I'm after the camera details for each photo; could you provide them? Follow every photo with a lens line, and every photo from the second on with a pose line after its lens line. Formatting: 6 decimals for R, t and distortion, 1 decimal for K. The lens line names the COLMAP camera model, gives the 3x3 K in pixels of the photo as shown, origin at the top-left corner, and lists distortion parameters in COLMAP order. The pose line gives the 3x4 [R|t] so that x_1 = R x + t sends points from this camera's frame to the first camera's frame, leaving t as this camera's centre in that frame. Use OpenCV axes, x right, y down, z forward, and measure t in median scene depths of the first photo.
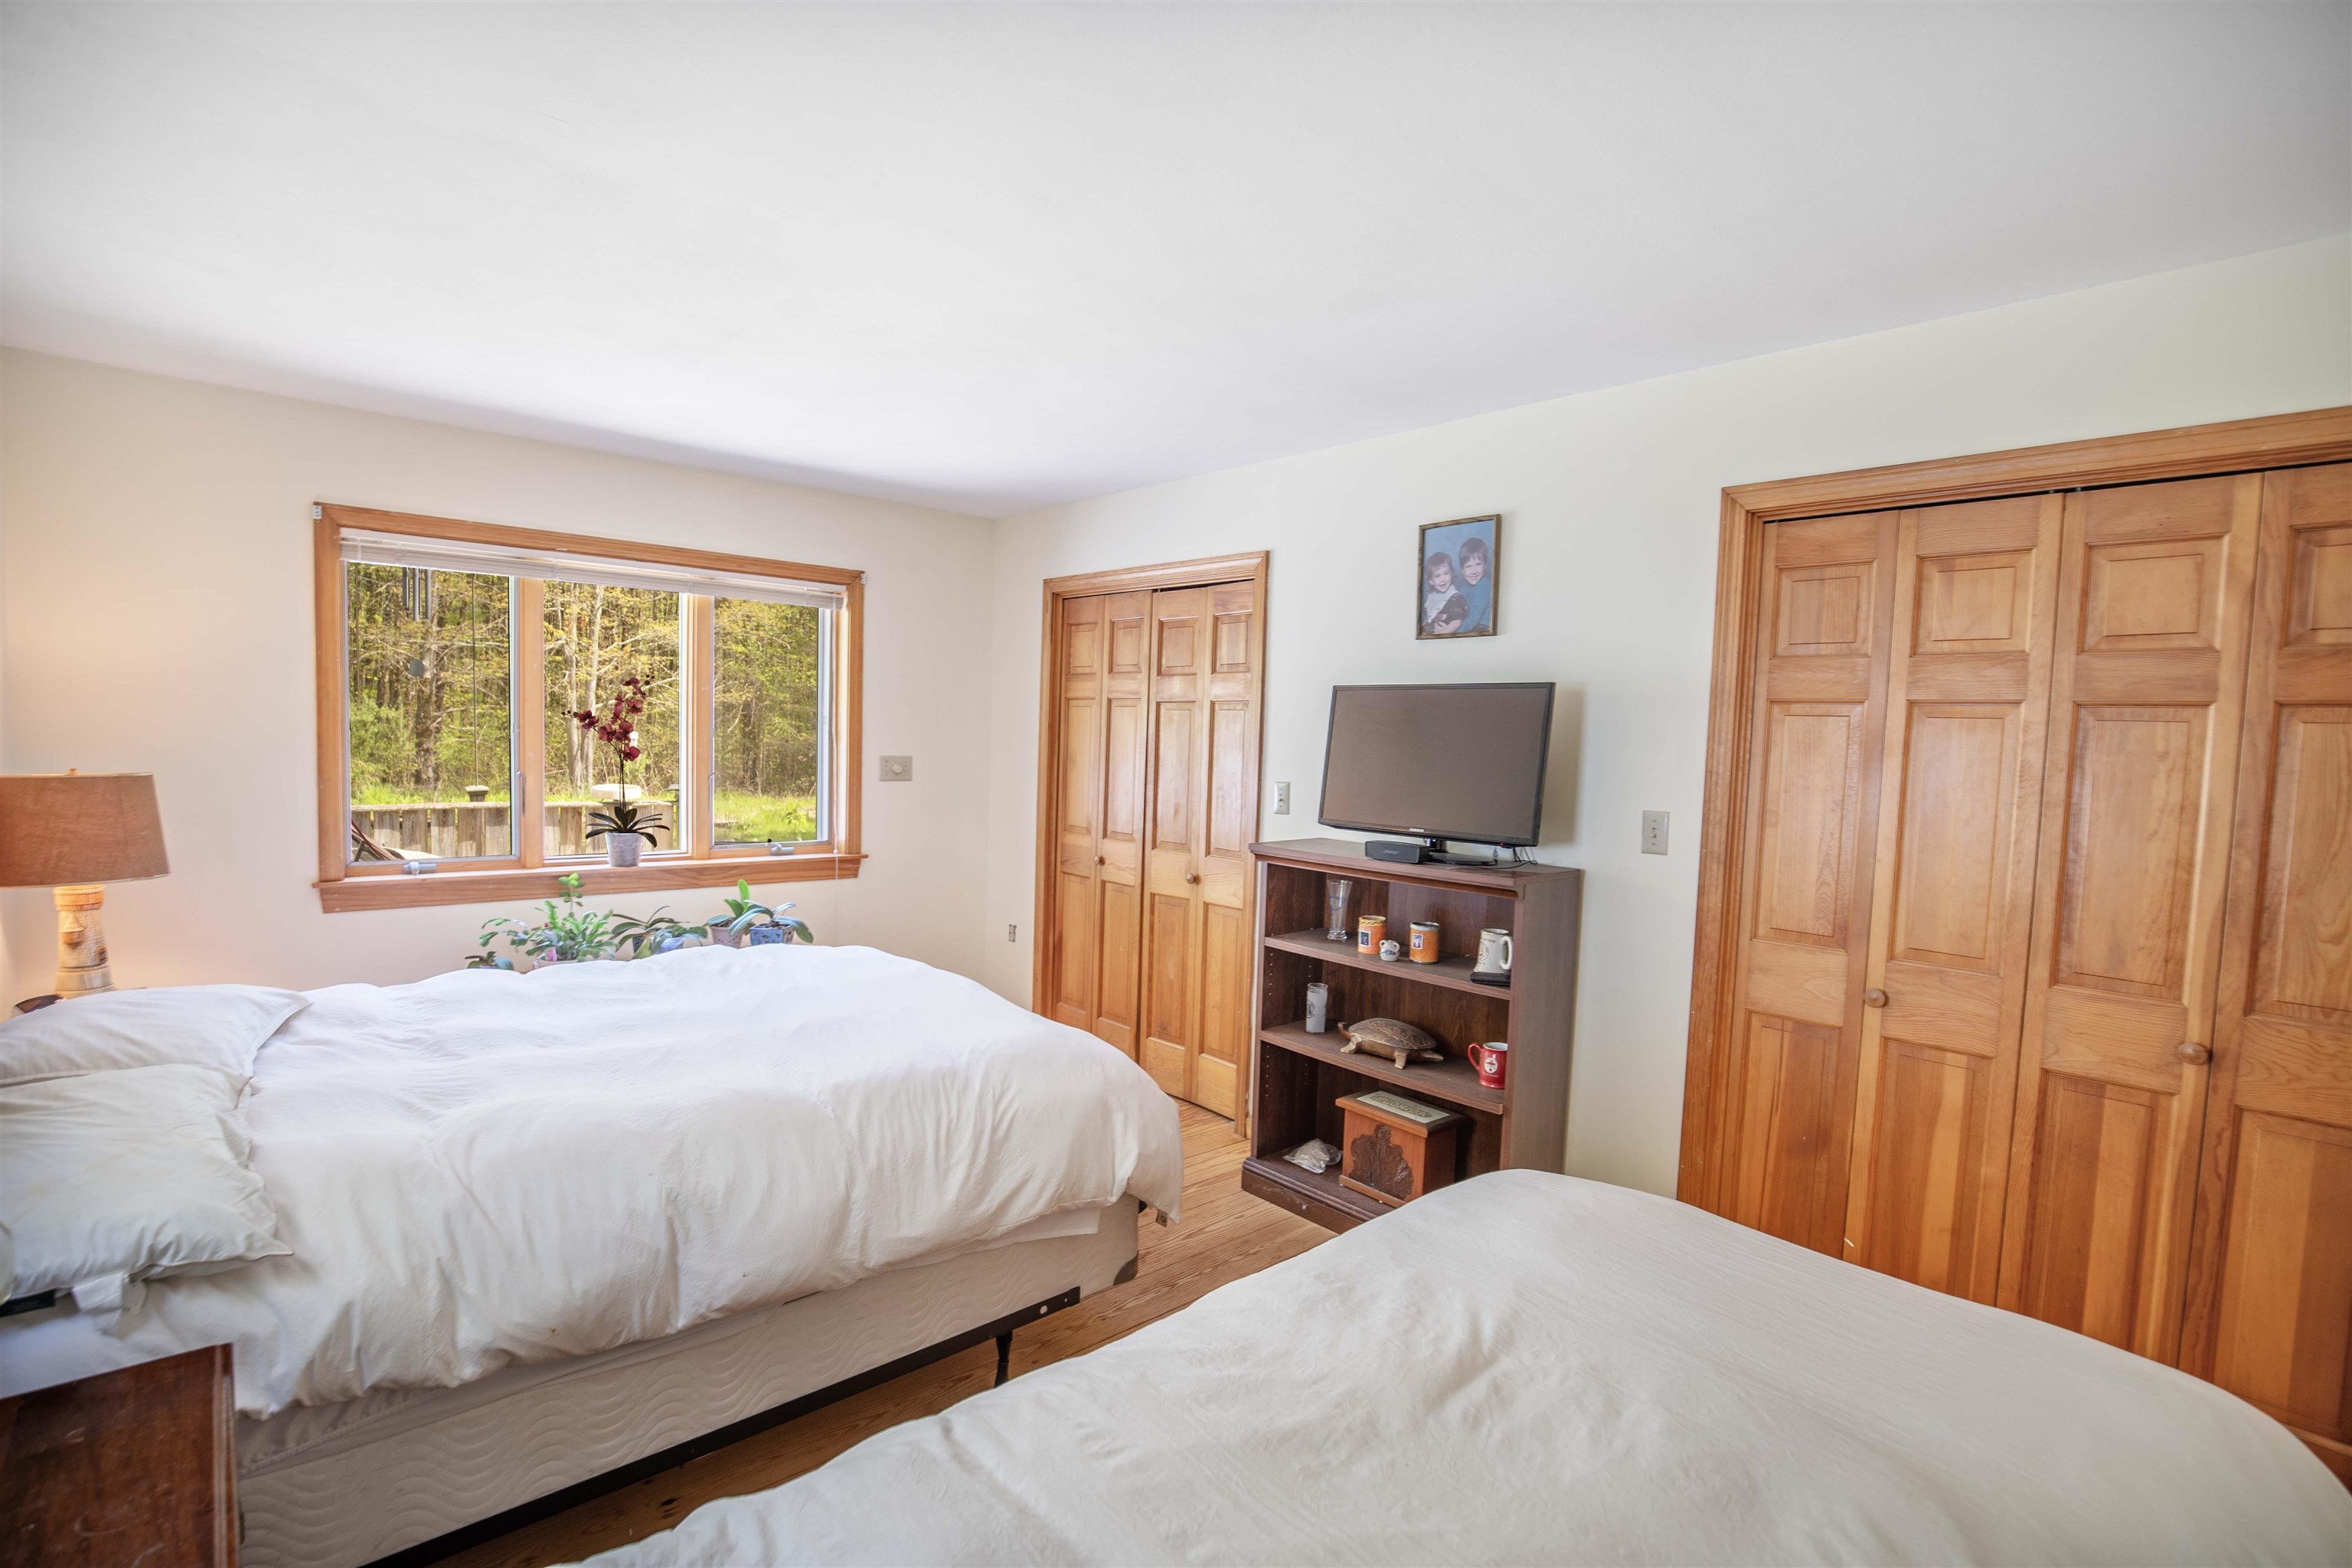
lens RADIAL K [[1083.7, 0, 1175.8], [0, 1083.7, 800.1], [0, 0, 1]] dist [-0.028352, 0.001578]
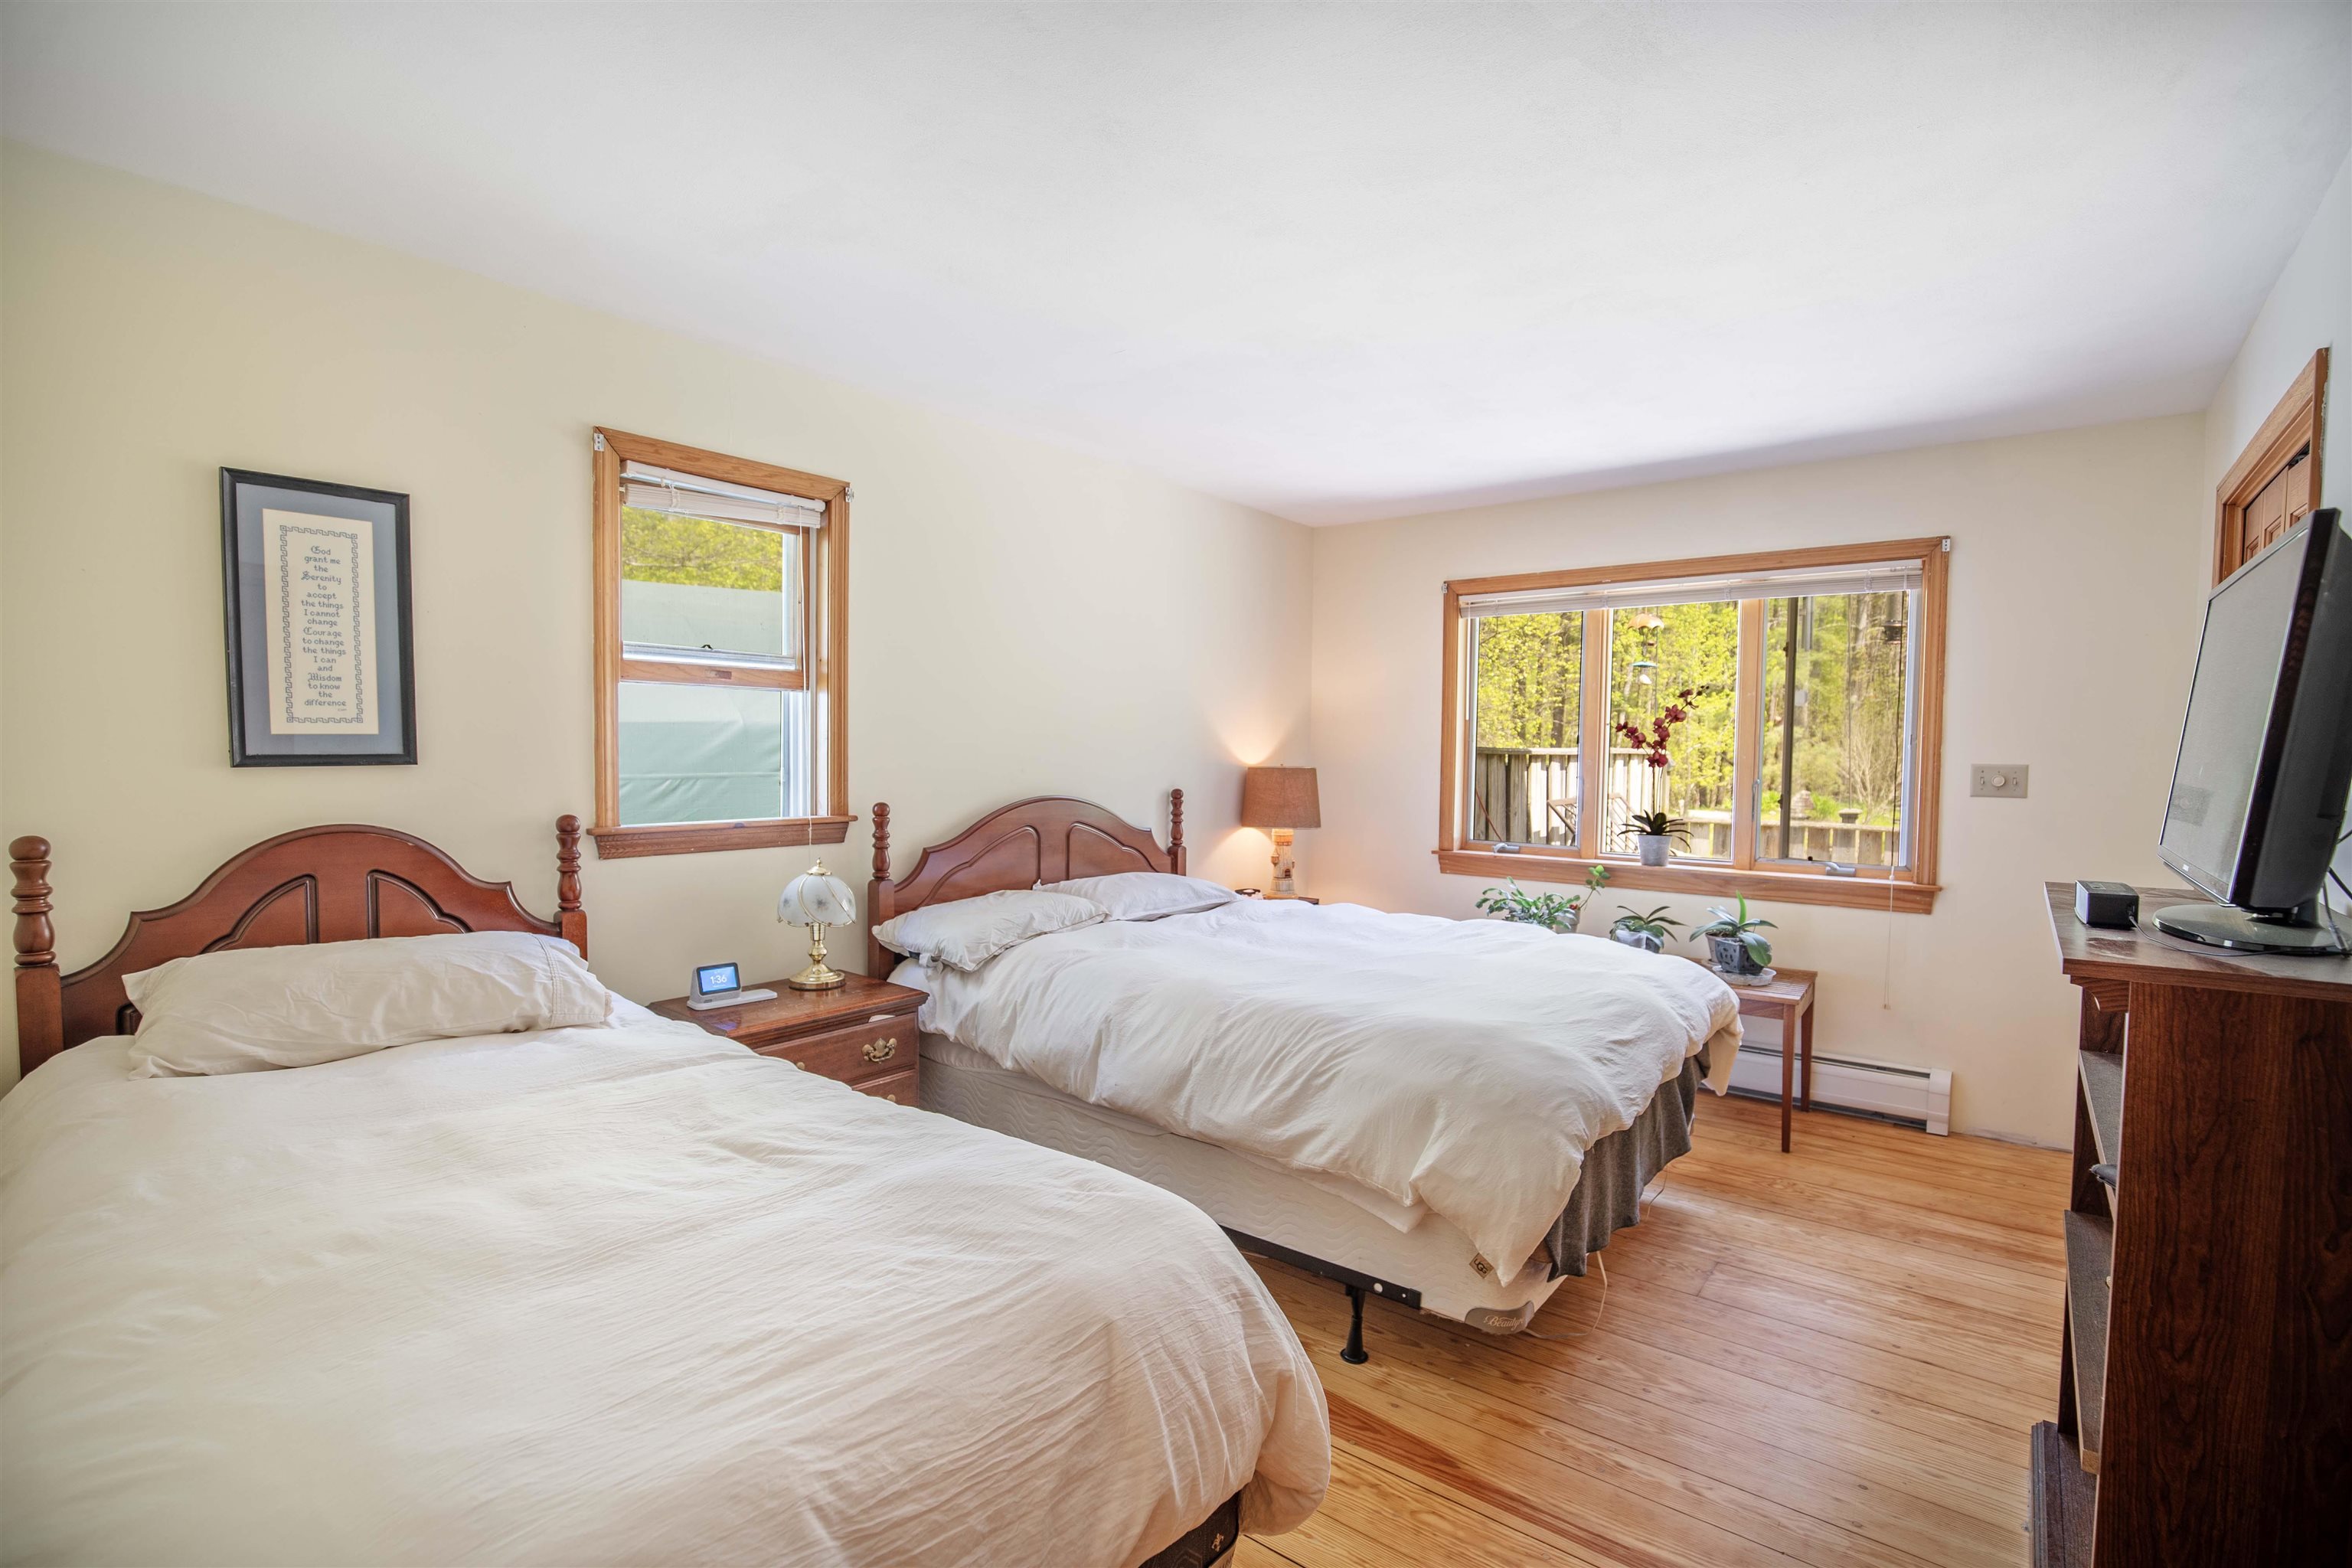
lens RADIAL K [[1083.7, 0, 1175.8], [0, 1083.7, 800.1], [0, 0, 1]] dist [-0.028352, 0.001578]
pose [[0.165051, 0.021708, -0.986046, 0.684008], [-0.062510, 0.997978, 0.011507, 0.020721], [0.984302, 0.059738, 0.166074, 0.523192]]
